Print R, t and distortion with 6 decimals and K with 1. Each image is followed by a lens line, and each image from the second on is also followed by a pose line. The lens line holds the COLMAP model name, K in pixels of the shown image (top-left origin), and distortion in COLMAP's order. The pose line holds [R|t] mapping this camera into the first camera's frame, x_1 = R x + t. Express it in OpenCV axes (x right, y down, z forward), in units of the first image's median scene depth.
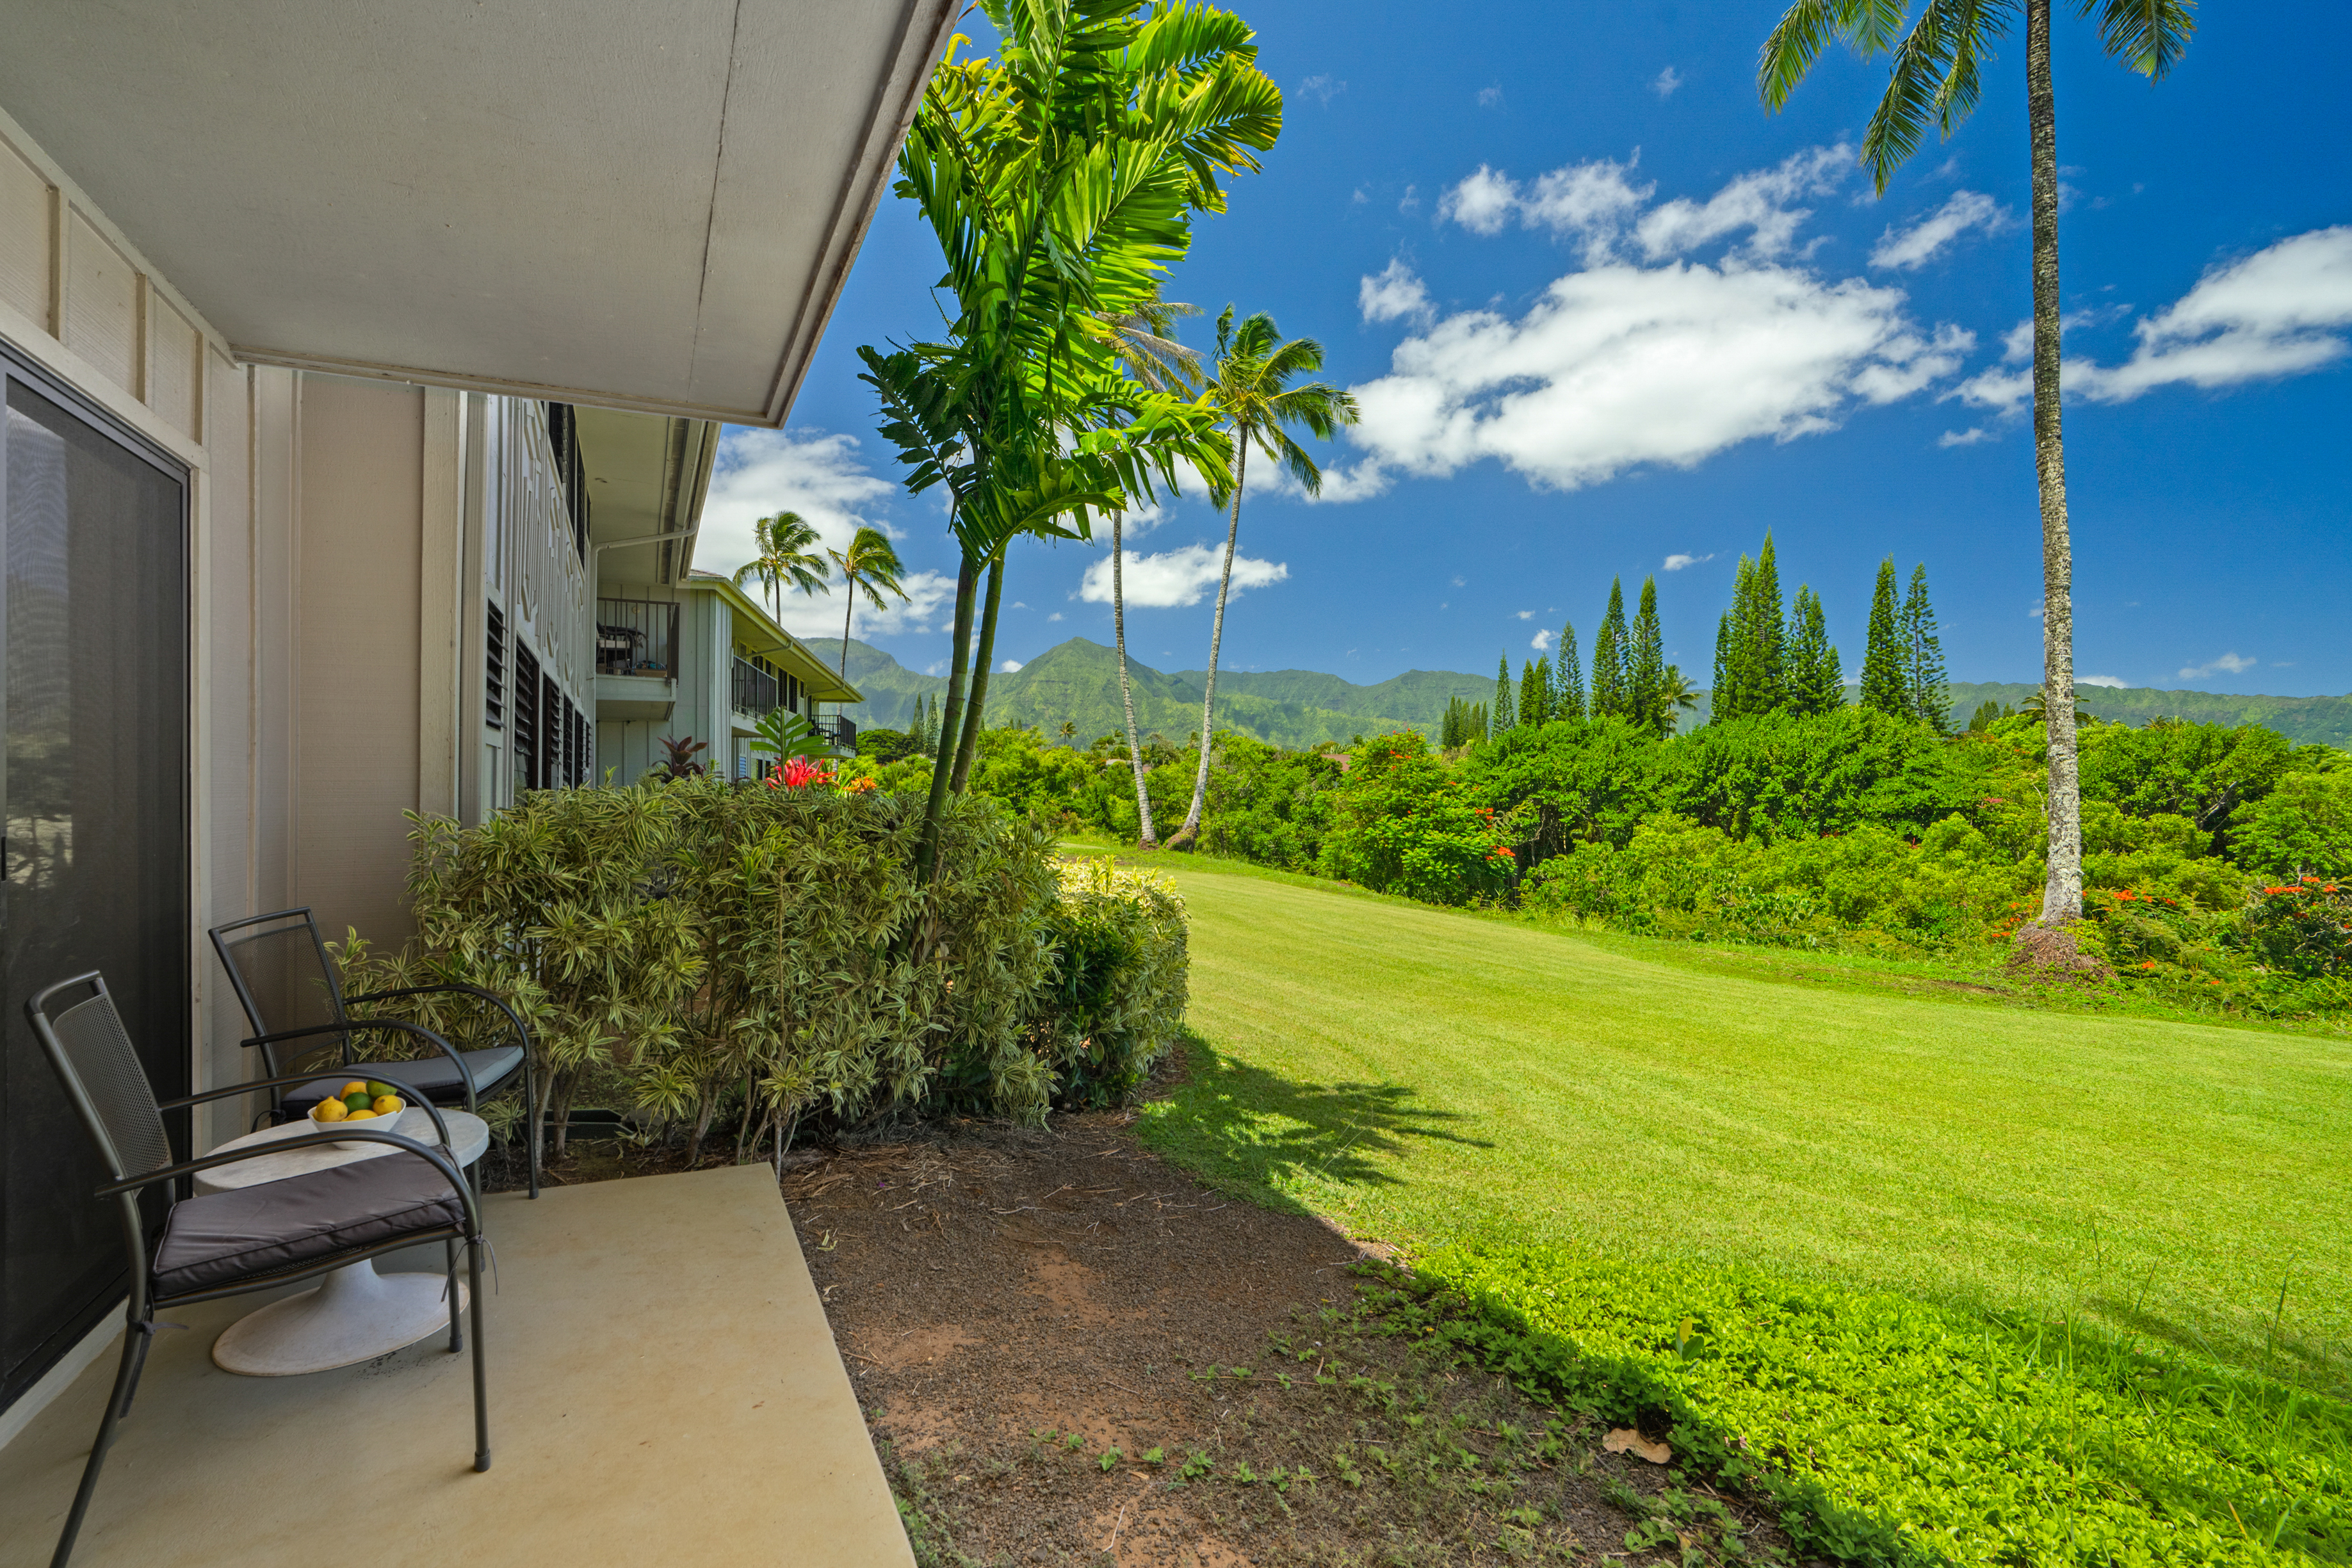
lens RADIAL K [[1099.9, 0, 1142.7], [0, 1099.9, 771.0], [0, 0, 1]] dist [-0.027205, 0.014112]
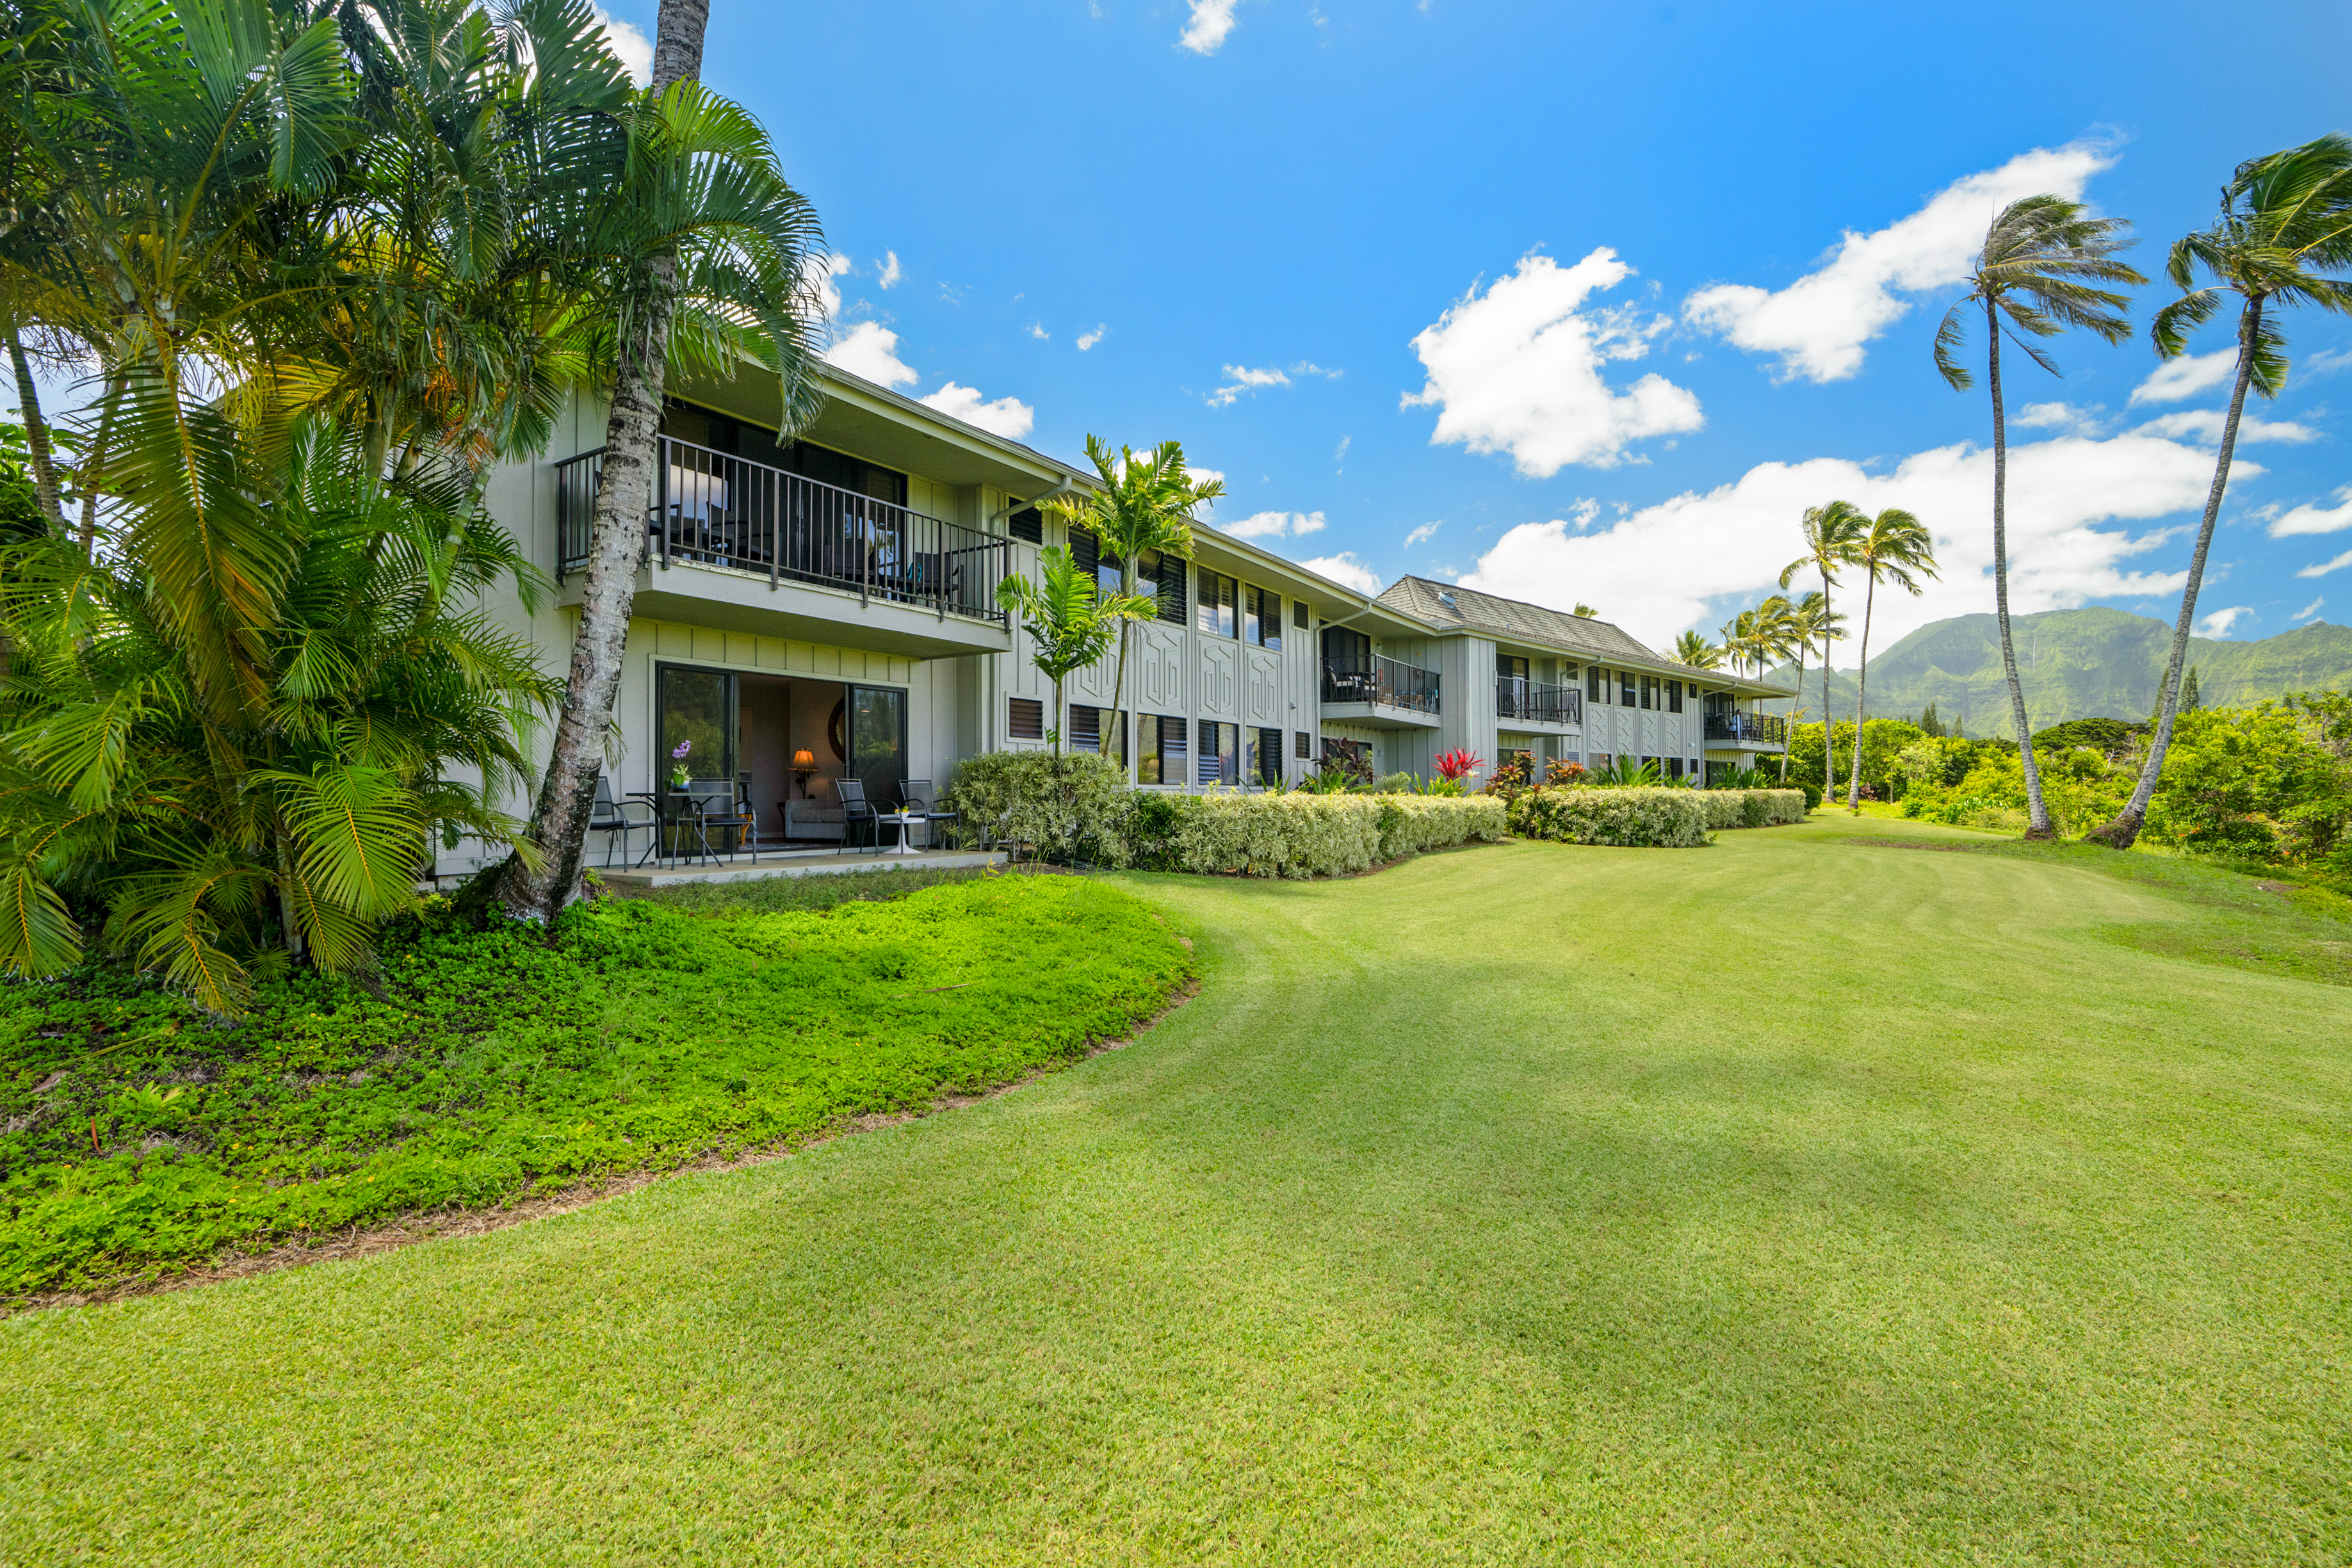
lens RADIAL K [[1099.9, 0, 1168.9], [0, 1099.9, 794.0], [0, 0, 1]] dist [-0.027205, 0.014112]
pose [[0.557775, -0.009879, -0.829933, 0.353660], [0.020566, 0.999787, 0.001921, 0.019266], [0.829737, -0.018139, 0.557860, -0.072421]]
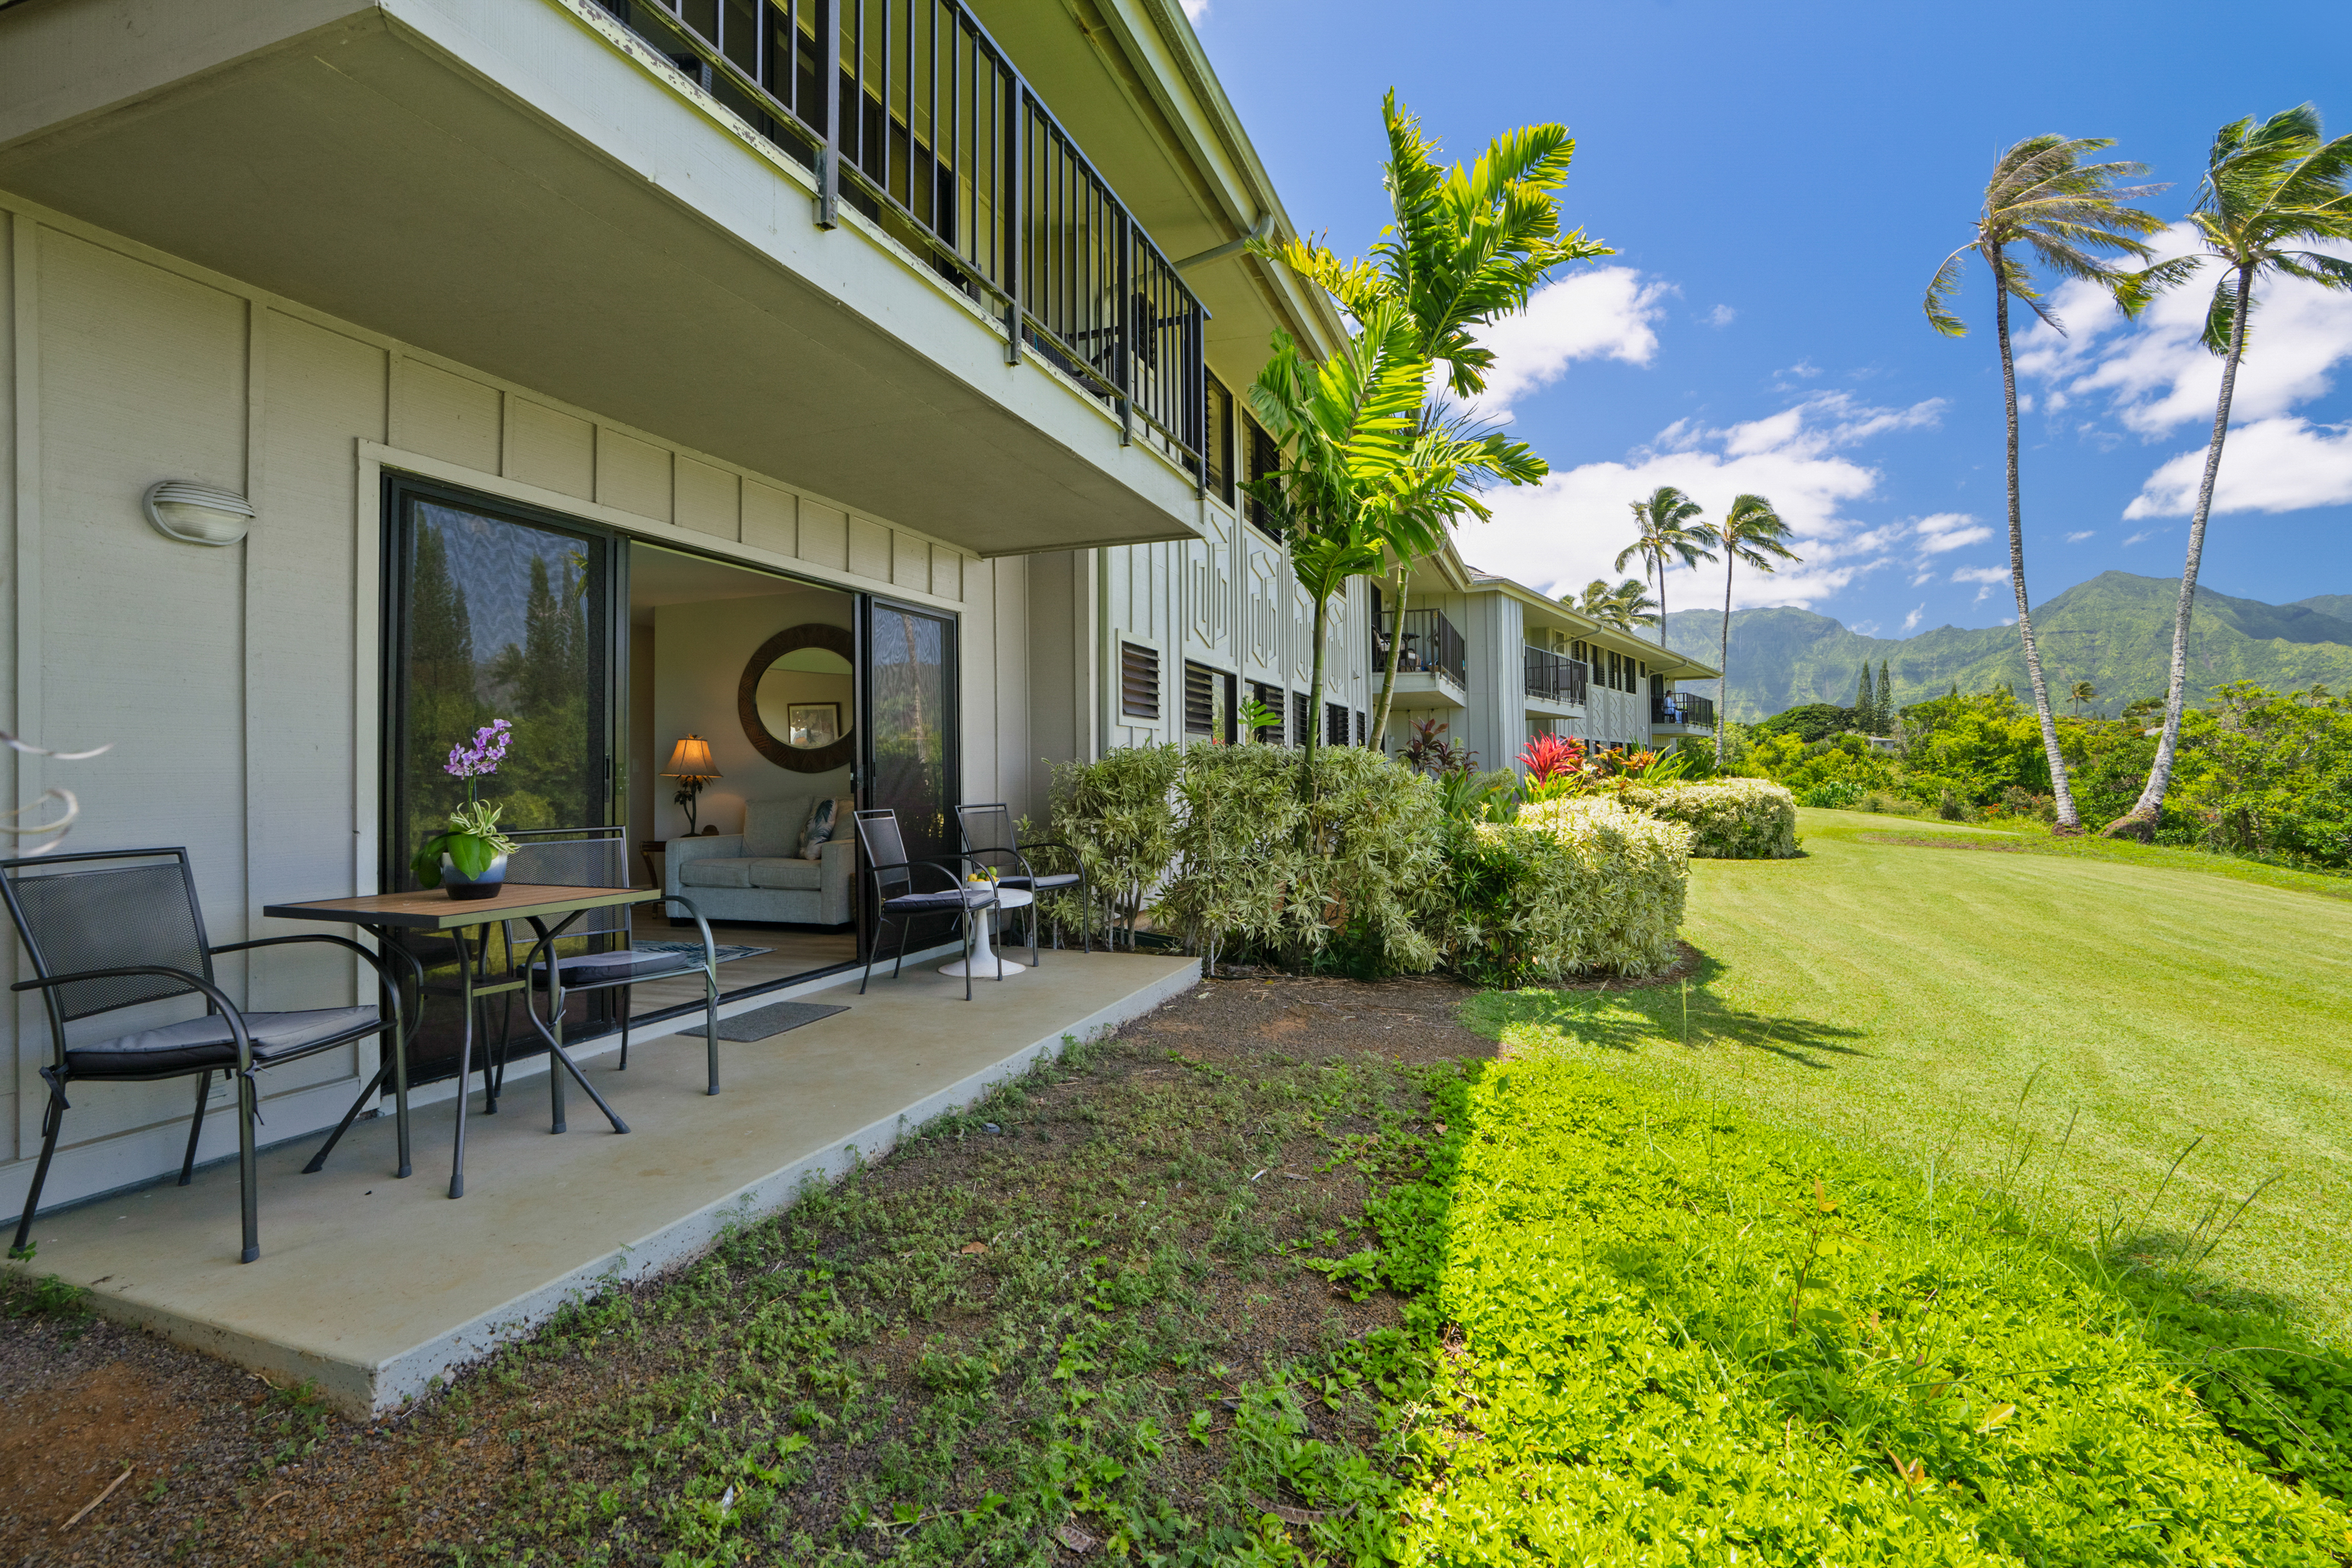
lens RADIAL K [[1099.9, 0, 1167.0], [0, 1099.9, 762.1], [0, 0, 1]] dist [-0.027205, 0.014112]
pose [[0.710826, -0.017755, -0.703144, 0.100639], [0.021676, 0.999760, -0.003332, 0.005597], [0.703034, -0.012873, 0.711039, -0.034681]]
